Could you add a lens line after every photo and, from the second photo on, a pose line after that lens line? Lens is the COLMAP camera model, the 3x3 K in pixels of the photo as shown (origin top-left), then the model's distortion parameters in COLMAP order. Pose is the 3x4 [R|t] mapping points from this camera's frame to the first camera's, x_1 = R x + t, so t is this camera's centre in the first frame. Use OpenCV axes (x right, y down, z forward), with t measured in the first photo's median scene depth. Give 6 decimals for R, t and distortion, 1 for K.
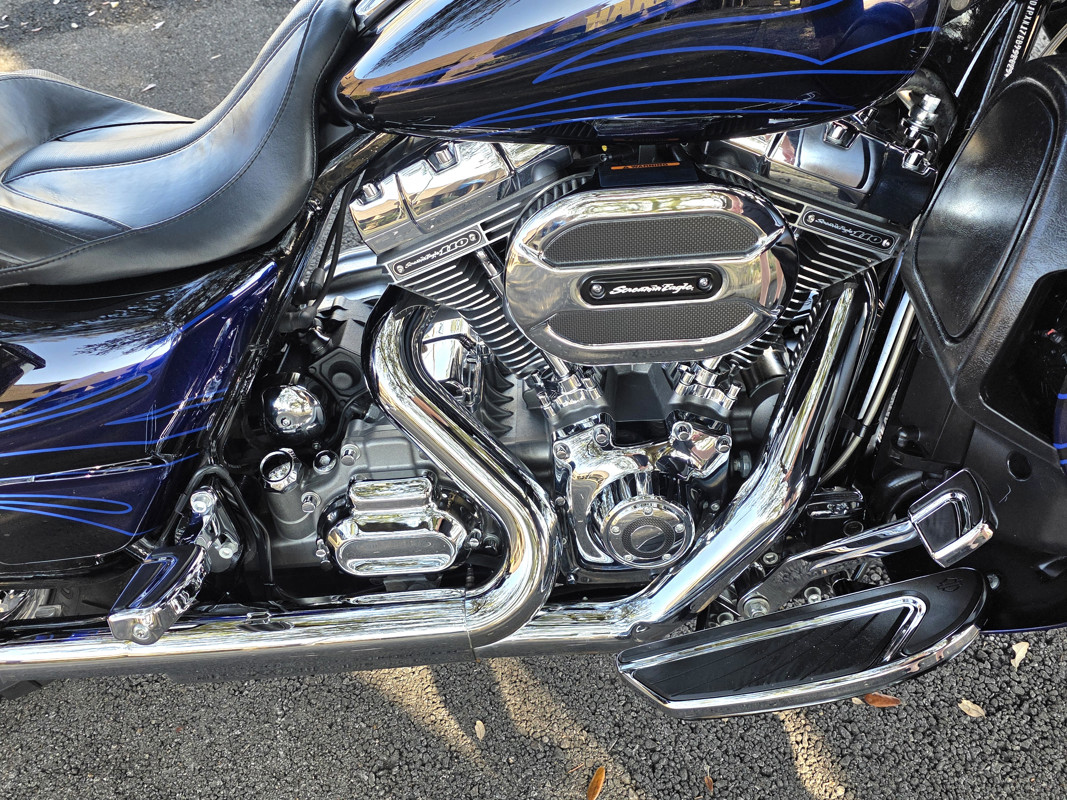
lens RADIAL K [[985.5, 0, 517.8], [0, 985.5, 399.0], [0, 0, 1]] dist [0.035116, 0.000000]
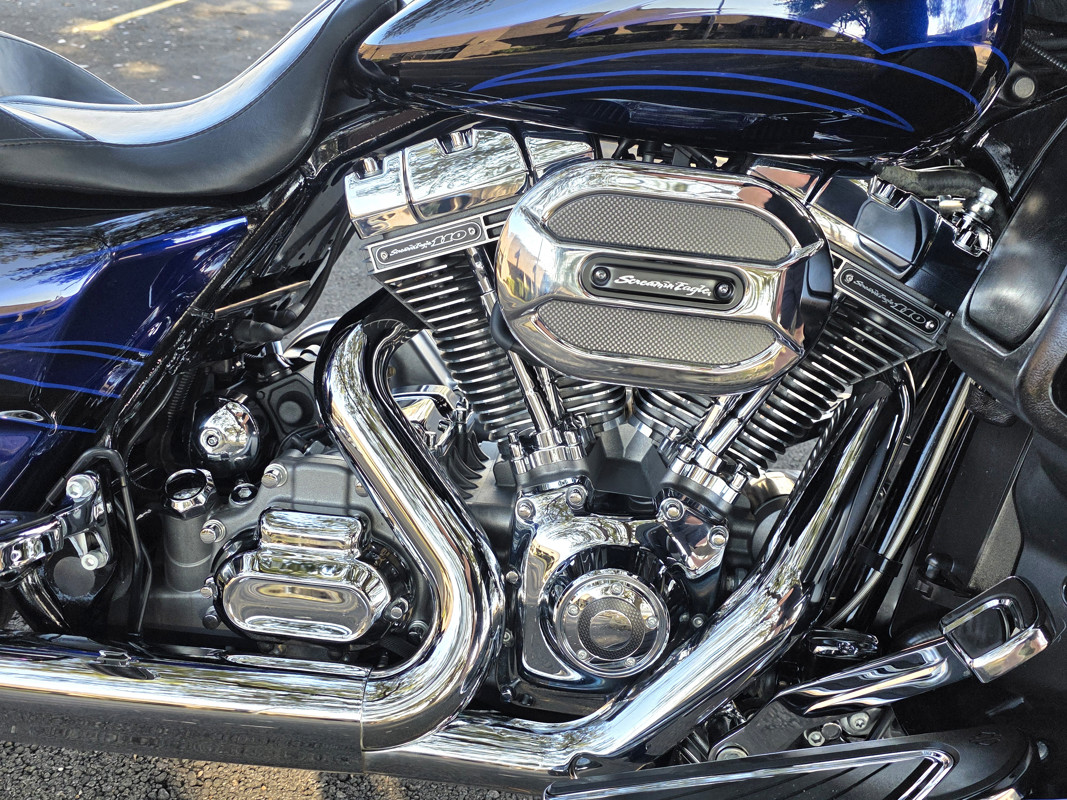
lens RADIAL K [[985.5, 0, 543.1], [0, 985.5, 404.5], [0, 0, 1]] dist [0.035116, 0.000000]
pose [[0.981919, 0.188950, -0.011543, 0.051577], [-0.183102, 0.932517, -0.311264, 0.223129], [-0.048049, 0.307750, 0.950253, 0.181024]]
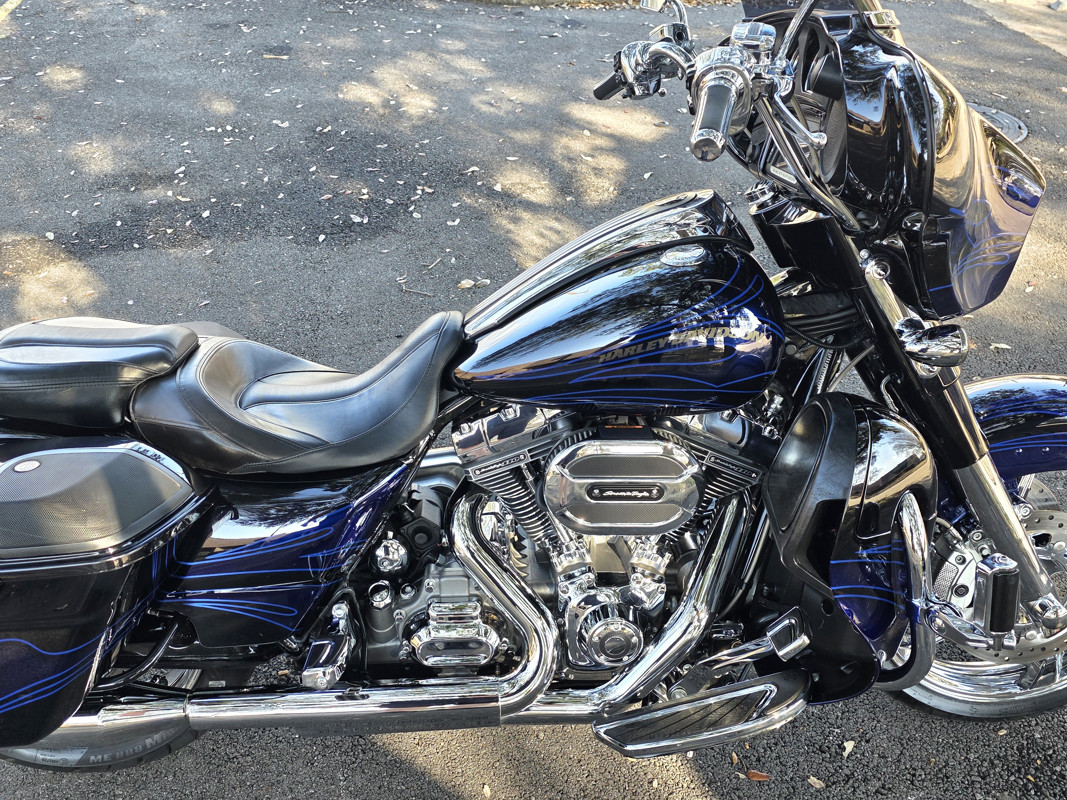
lens RADIAL K [[985.5, 0, 524.0], [0, 985.5, 388.4], [0, 0, 1]] dist [0.035116, 0.000000]
pose [[0.994538, 0.064174, 0.082315, -0.175153], [-0.046941, 0.979400, -0.196399, 0.051870], [-0.093223, 0.191463, 0.977063, -0.650156]]
